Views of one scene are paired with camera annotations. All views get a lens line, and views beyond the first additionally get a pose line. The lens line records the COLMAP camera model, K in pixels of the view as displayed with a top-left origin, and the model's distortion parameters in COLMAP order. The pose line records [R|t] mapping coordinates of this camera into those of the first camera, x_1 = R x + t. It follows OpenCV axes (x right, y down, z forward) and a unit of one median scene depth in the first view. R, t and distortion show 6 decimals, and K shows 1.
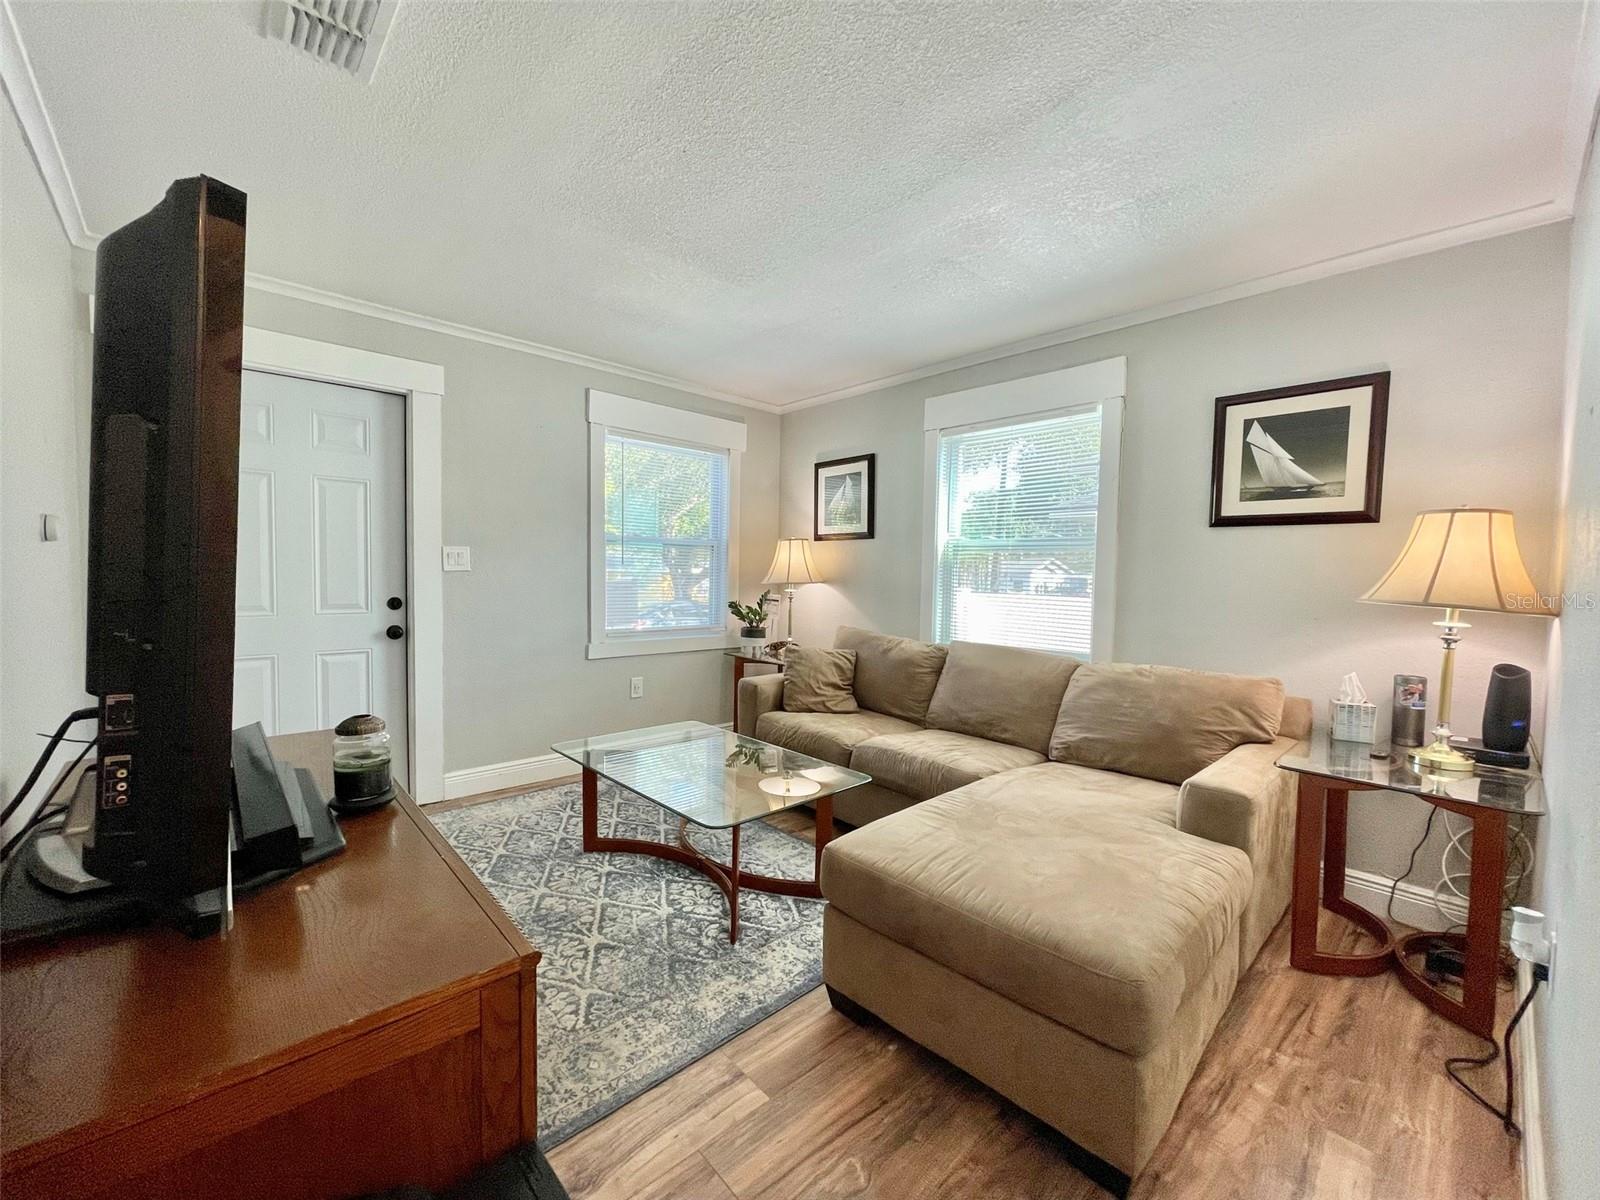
lens RADIAL K [[648.4, 0, 793.7], [0, 648.4, 597.6], [0, 0, 1]] dist [-0.001743, -0.000809]
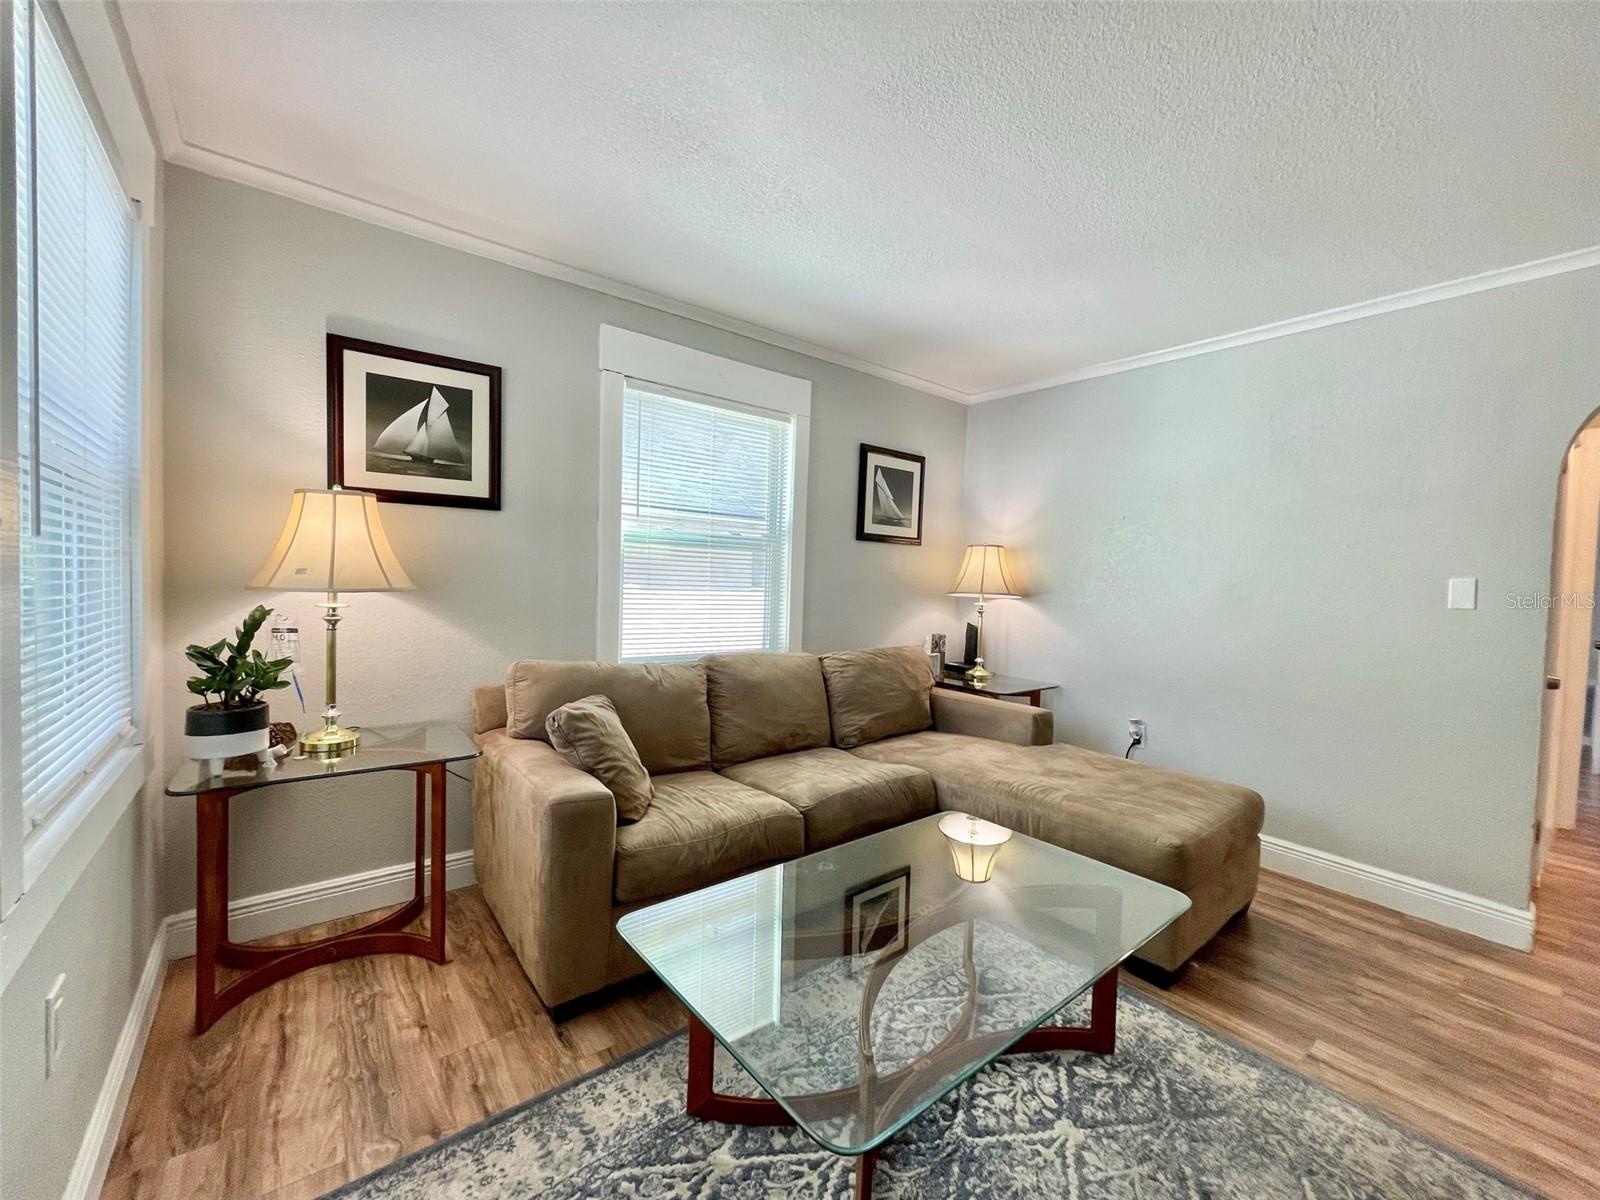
lens RADIAL K [[648.4, 0, 793.7], [0, 648.4, 597.6], [0, 0, 1]] dist [-0.001743, -0.000809]
pose [[0.079352, -0.037634, 0.996136, -0.735886], [0.017235, 0.999190, 0.036376, -0.044183], [-0.996698, 0.014282, 0.079936, 1.091697]]
